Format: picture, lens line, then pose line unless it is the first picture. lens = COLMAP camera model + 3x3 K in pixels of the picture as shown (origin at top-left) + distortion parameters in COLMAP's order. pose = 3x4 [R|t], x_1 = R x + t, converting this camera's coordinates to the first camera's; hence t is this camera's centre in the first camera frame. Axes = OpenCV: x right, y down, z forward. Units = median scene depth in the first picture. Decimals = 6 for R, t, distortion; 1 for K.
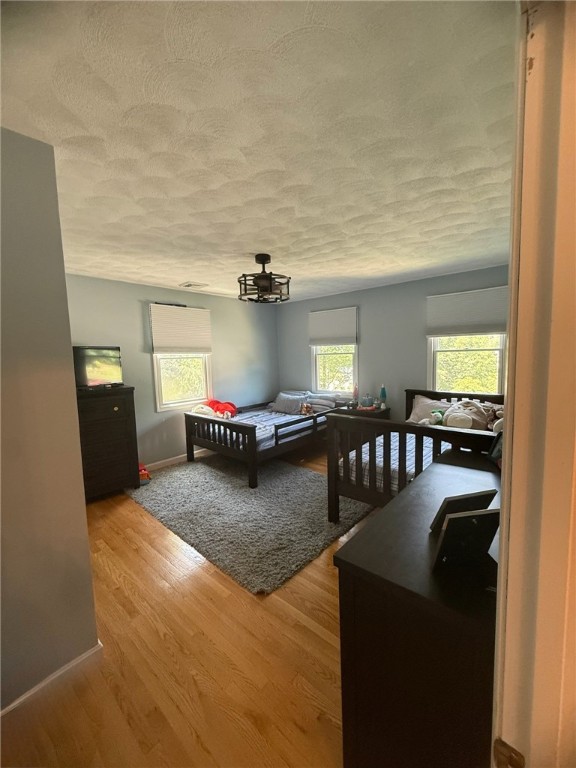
lens RADIAL K [[305.2, 0, 288.5], [0, 305.2, 383.5], [0, 0, 1]] dist [-0.003483, -0.000453]
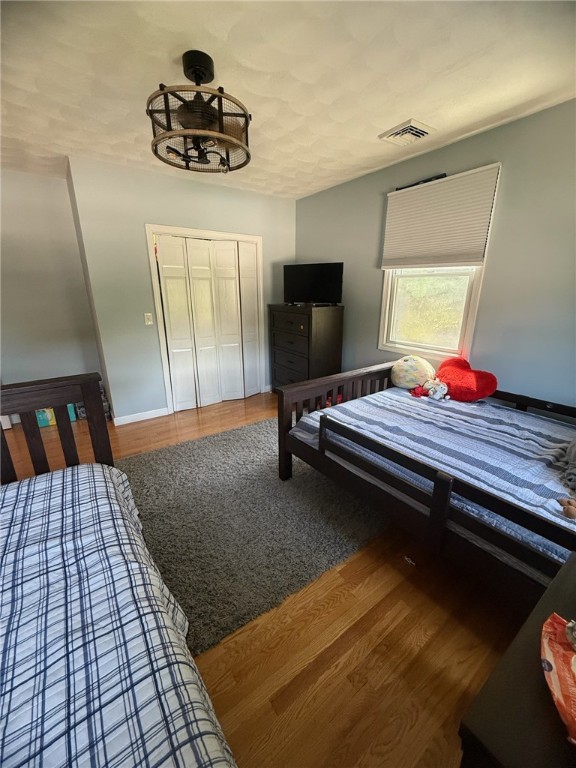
lens RADIAL K [[305.2, 0, 287.5], [0, 305.2, 382.4], [0, 0, 1]] dist [-0.003483, -0.000453]
pose [[-0.214338, 0.311004, -0.925924, 0.378395], [-0.081193, 0.939001, 0.334191, -0.067806], [0.973379, 0.146808, -0.176012, 0.945208]]
